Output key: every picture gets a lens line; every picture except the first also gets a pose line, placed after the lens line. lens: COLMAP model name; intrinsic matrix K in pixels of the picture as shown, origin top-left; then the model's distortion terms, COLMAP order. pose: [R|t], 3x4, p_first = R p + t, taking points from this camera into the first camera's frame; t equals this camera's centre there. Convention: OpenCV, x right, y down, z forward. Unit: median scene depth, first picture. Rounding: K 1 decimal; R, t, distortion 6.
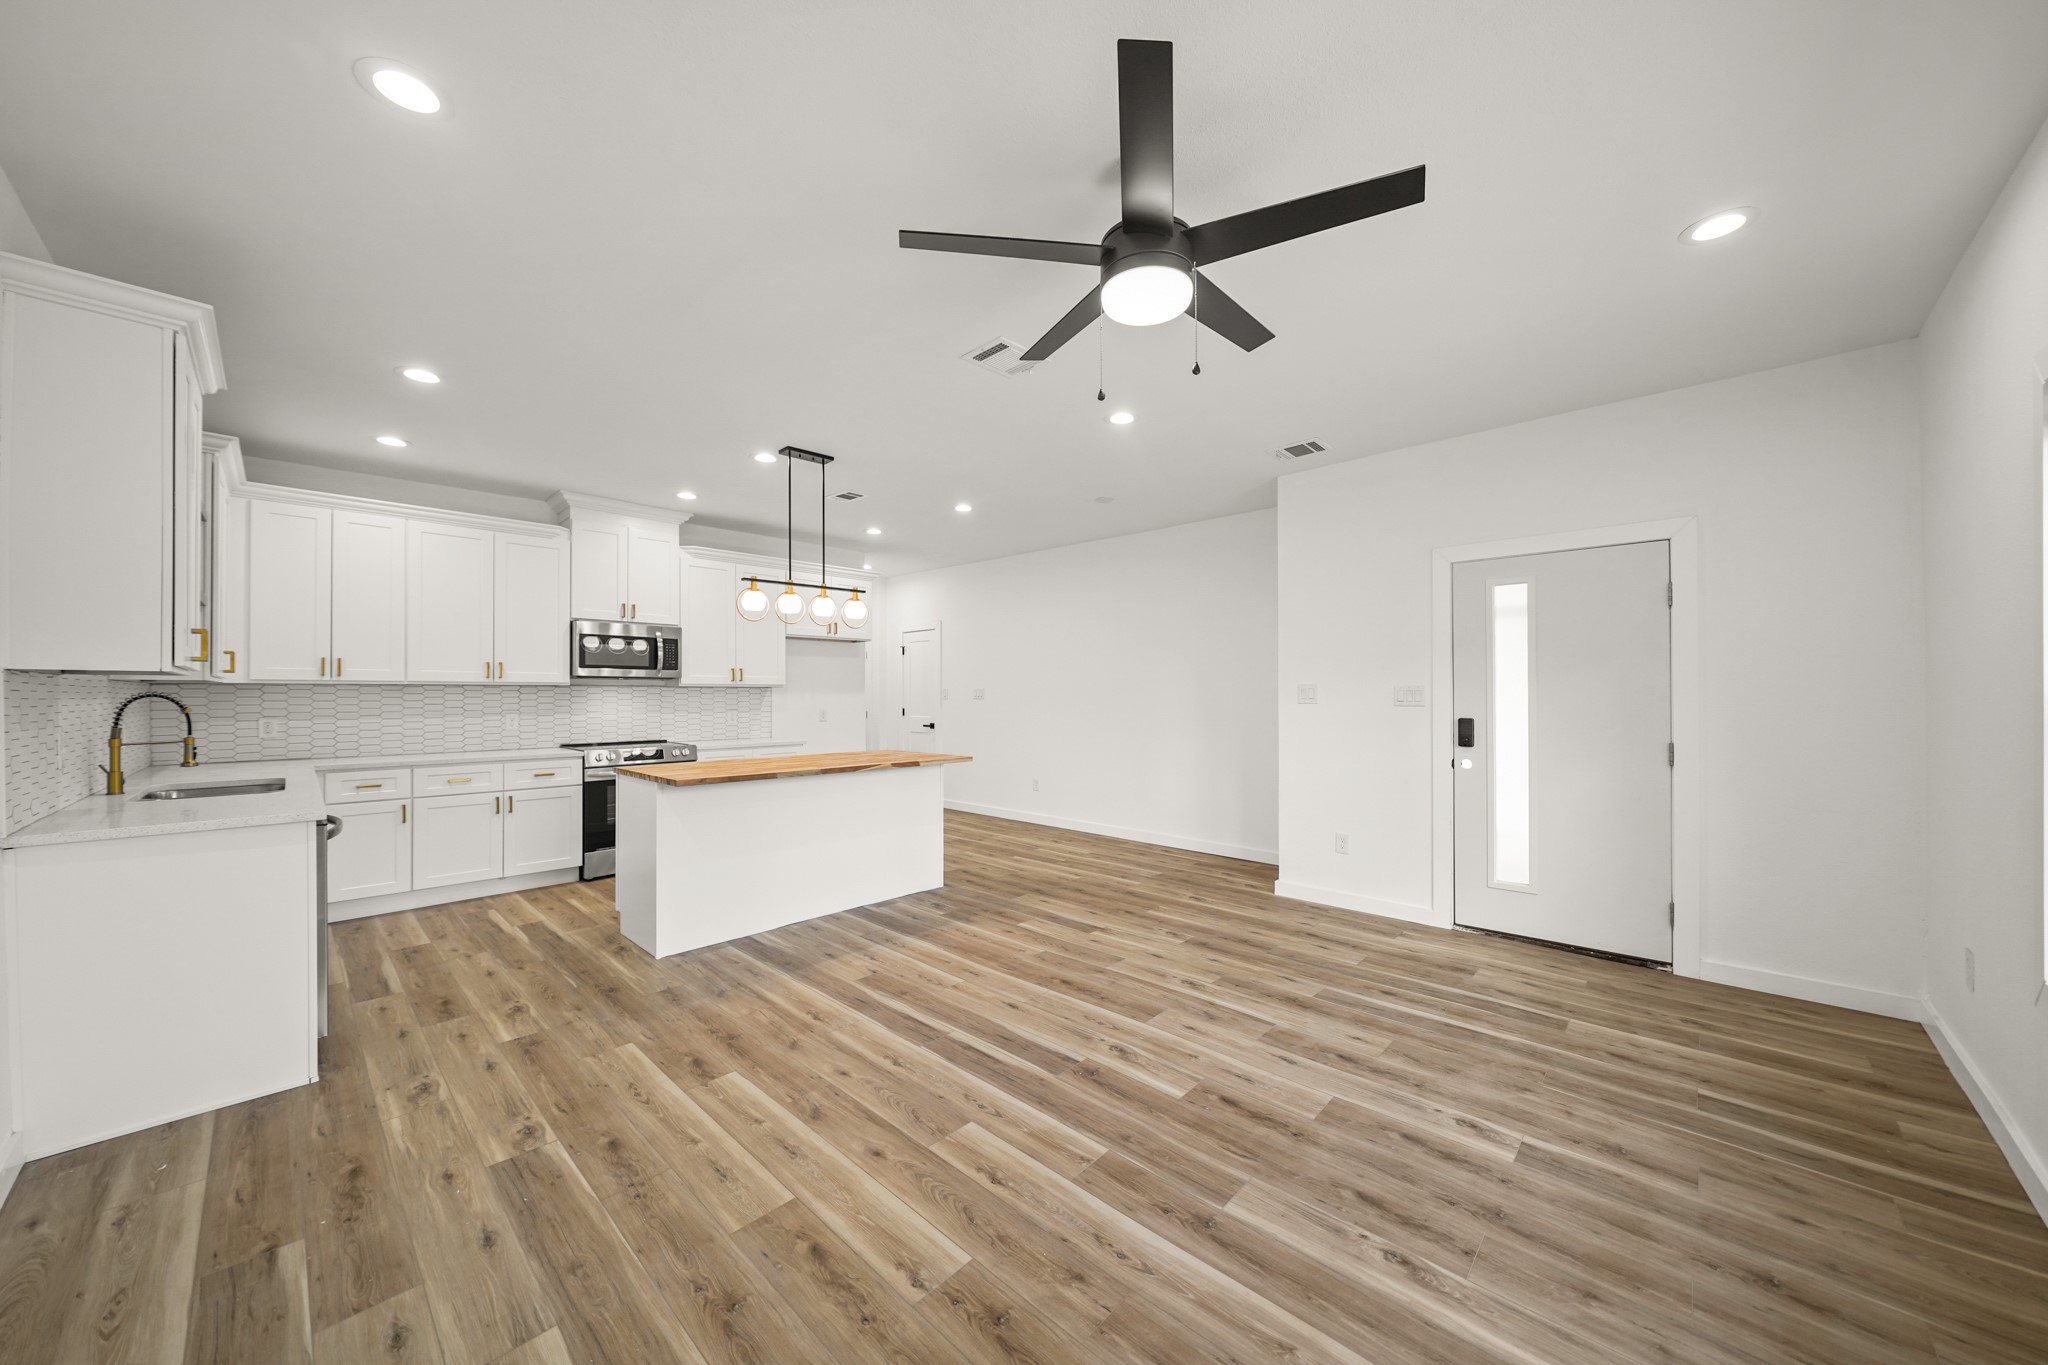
lens RADIAL K [[717.3, 0, 1027.3], [0, 717.3, 690.6], [0, 0, 1]] dist [-0.006090, -0.000139]
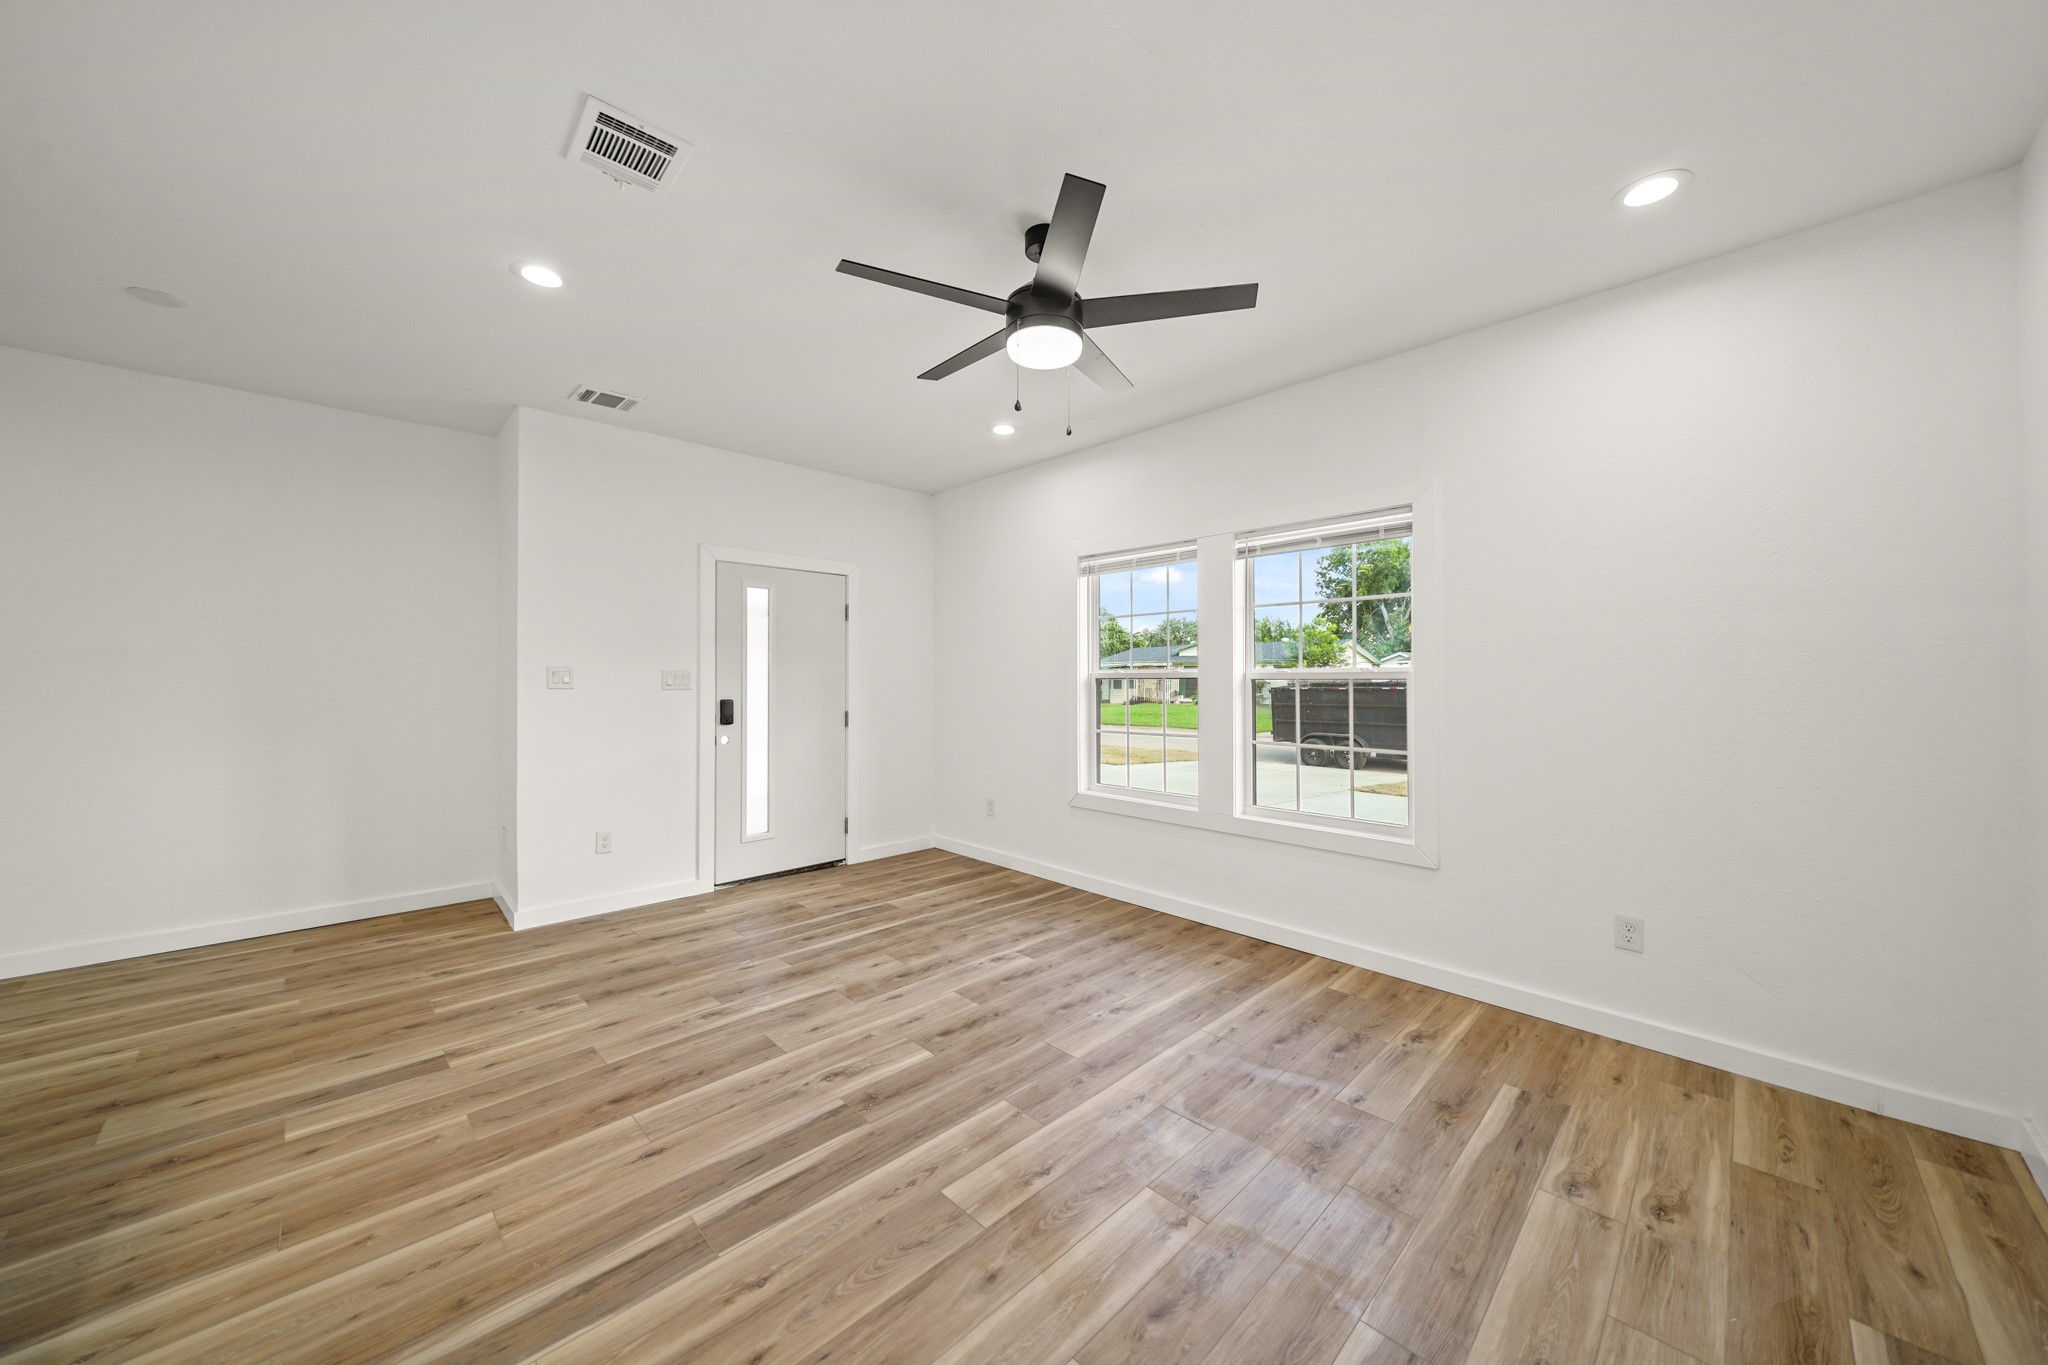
lens RADIAL K [[715.2, 0, 1030.7], [0, 715.2, 660.4], [0, 0, 1]] dist [-0.006017, -0.000102]
pose [[0.035110, 0.026057, 0.999044, -0.578294], [-0.007376, 0.999640, -0.025814, 0.002705], [-0.999356, -0.006462, 0.035290, 0.546460]]
